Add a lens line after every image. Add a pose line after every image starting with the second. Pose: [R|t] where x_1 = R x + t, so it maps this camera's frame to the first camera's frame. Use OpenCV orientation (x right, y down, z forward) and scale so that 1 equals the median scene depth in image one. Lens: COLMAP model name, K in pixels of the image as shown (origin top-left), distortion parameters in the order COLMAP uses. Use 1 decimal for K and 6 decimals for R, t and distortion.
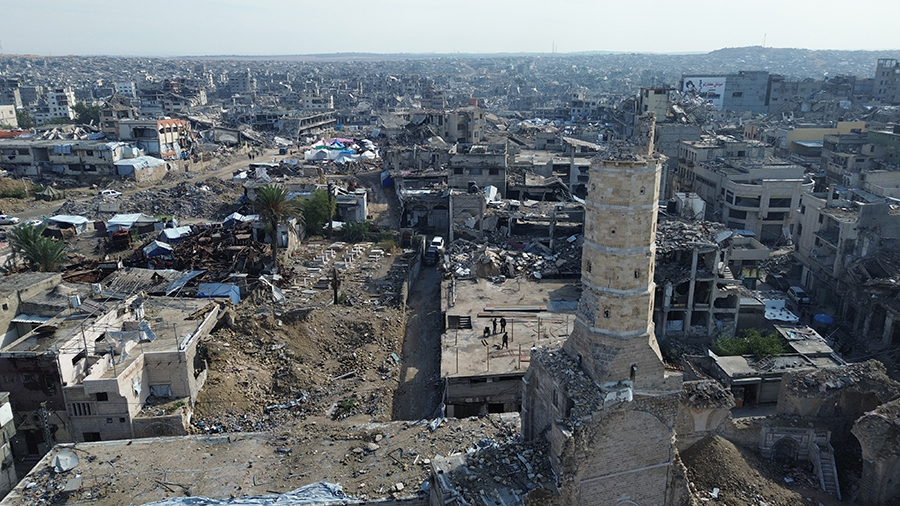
lens RADIAL K [[636.4, 0, 450.6], [0, 636.4, 253.2], [0, 0, 1]] dist [0.074083, -0.081430]
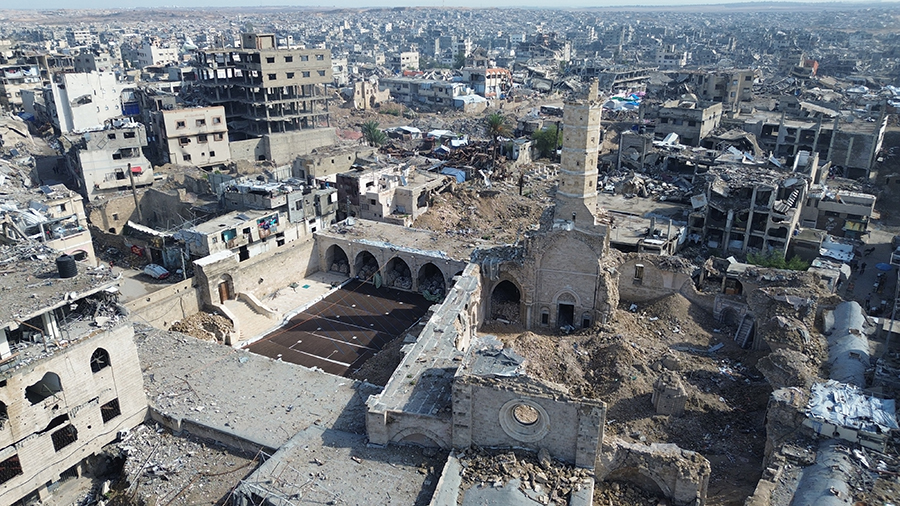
lens RADIAL K [[636.4, 0, 450.6], [0, 636.4, 253.2], [0, 0, 1]] dist [0.074083, -0.081430]
pose [[0.836486, 0.200425, -0.510021, 0.554918], [-0.164720, 0.979635, 0.114813, 0.077285], [0.522645, -0.012028, 0.852465, -0.462625]]
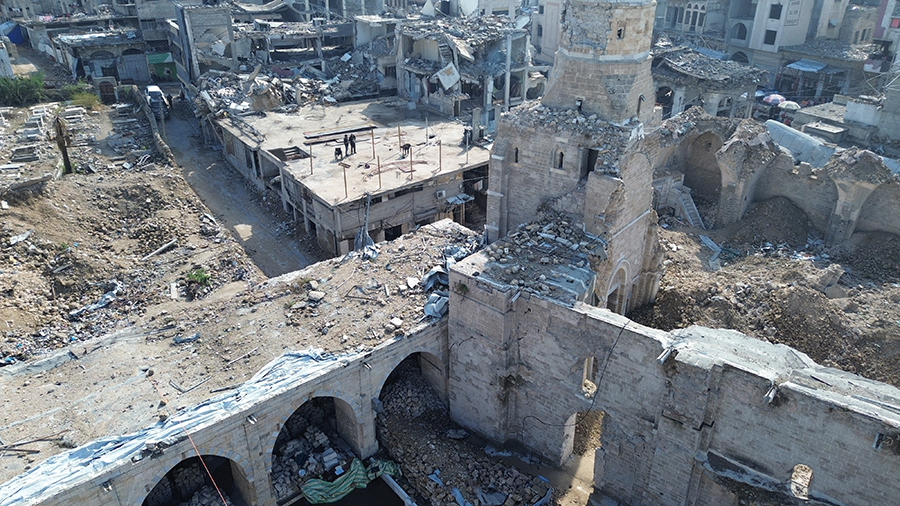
lens RADIAL K [[639.2, 0, 450.2], [0, 639.2, 251.2], [0, 0, 1]] dist [0.072616, -0.072078]
pose [[0.831210, -0.240922, 0.501045, -0.233409], [0.156409, 0.966164, 0.205094, 0.090425], [-0.533503, -0.092109, 0.840768, 0.225060]]
